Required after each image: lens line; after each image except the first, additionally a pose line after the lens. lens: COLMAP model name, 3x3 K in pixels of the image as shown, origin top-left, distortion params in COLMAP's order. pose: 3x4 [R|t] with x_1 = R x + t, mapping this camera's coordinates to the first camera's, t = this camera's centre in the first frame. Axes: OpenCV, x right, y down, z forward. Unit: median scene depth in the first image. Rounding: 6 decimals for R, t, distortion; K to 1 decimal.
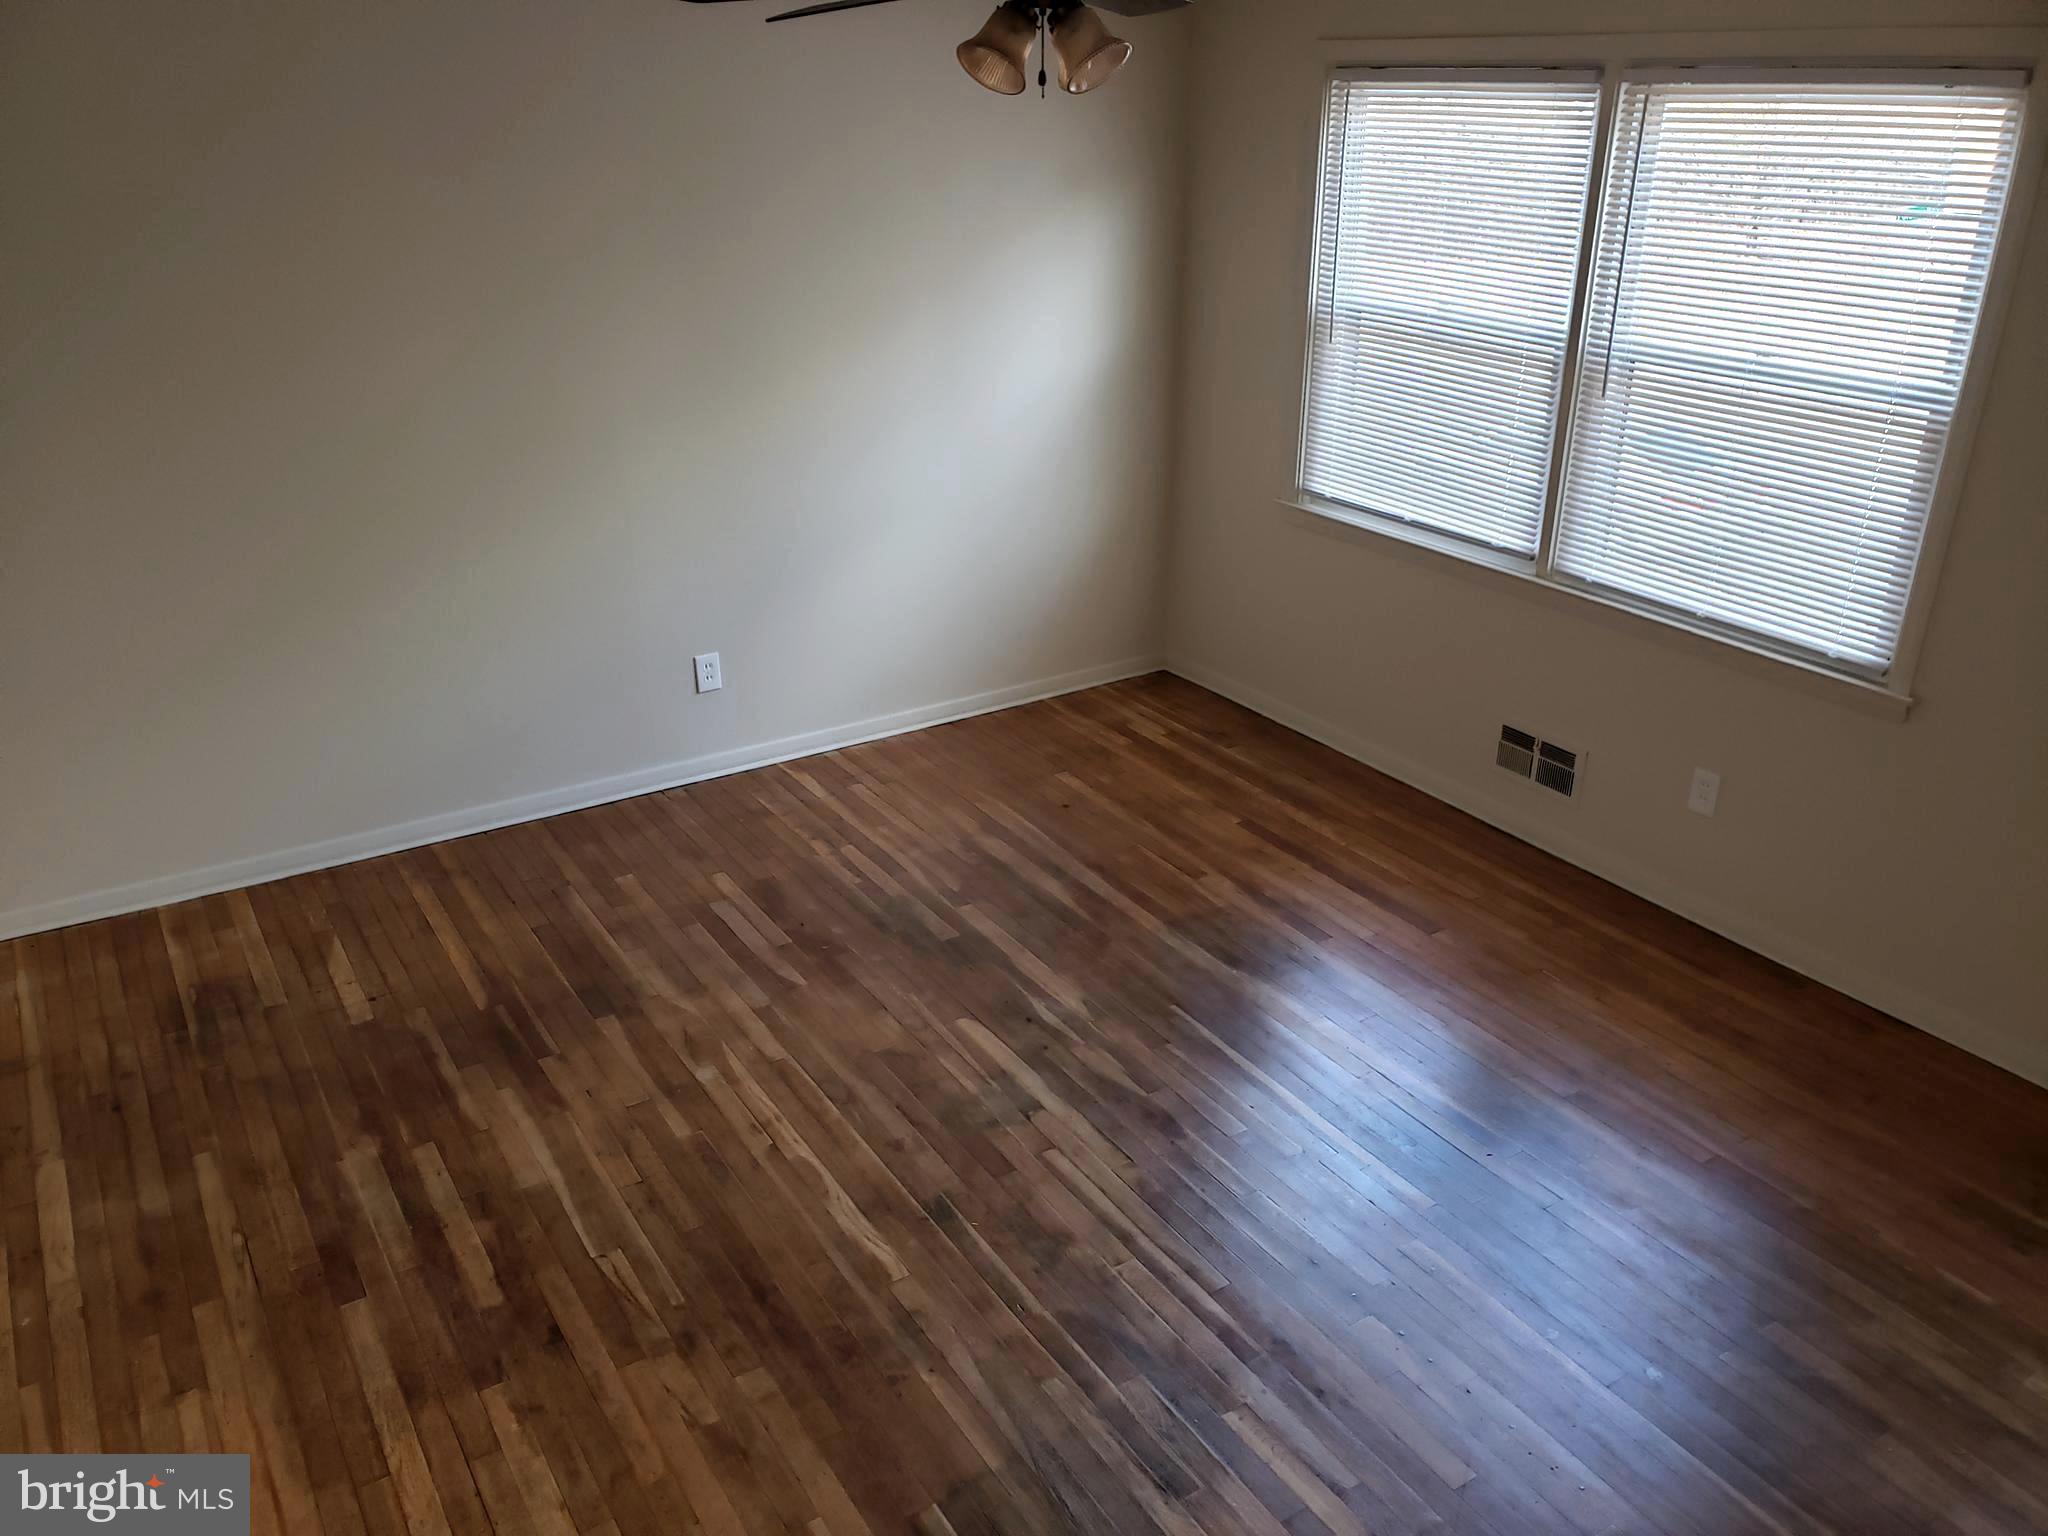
lens RADIAL K [[1540.7, 0, 1024.0], [0, 1540.7, 768.0], [0, 0, 1]] dist [0.003746, -0.001629]
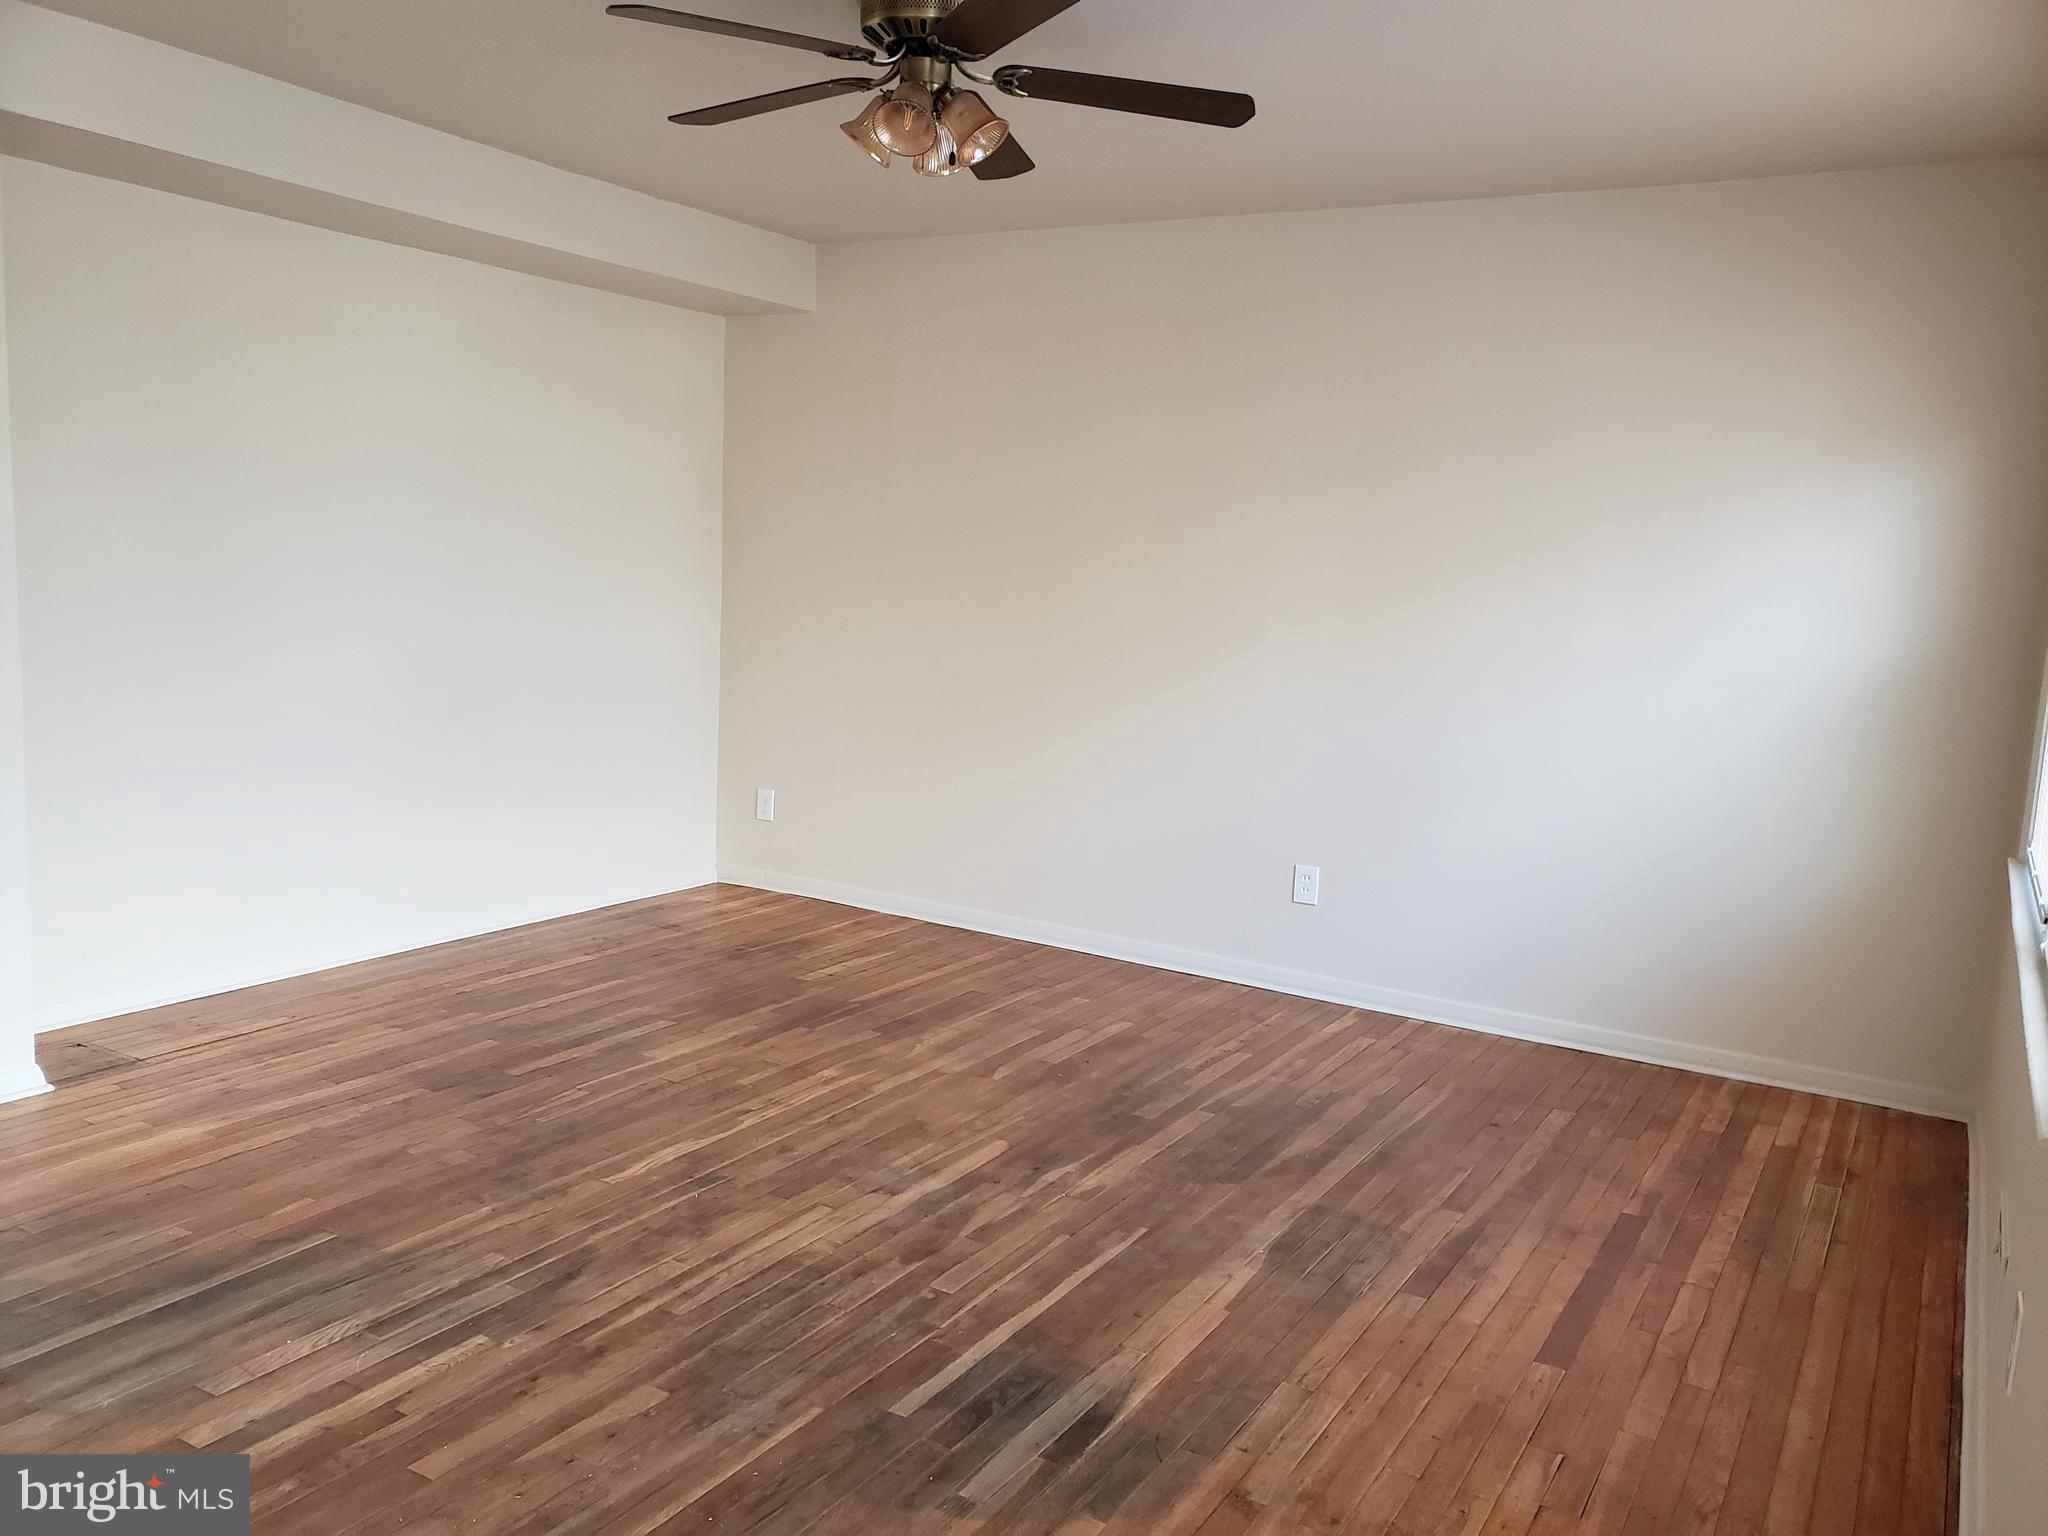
lens RADIAL K [[1579.7, 0, 1024.0], [0, 1579.7, 768.0], [0, 0, 1]] dist [0.062857, -0.034282]
pose [[0.464494, 0.153404, -0.872189, 0.844517], [-0.405181, 0.912564, -0.055279, 0.000957], [0.787448, 0.379071, 0.486036, 0.472503]]
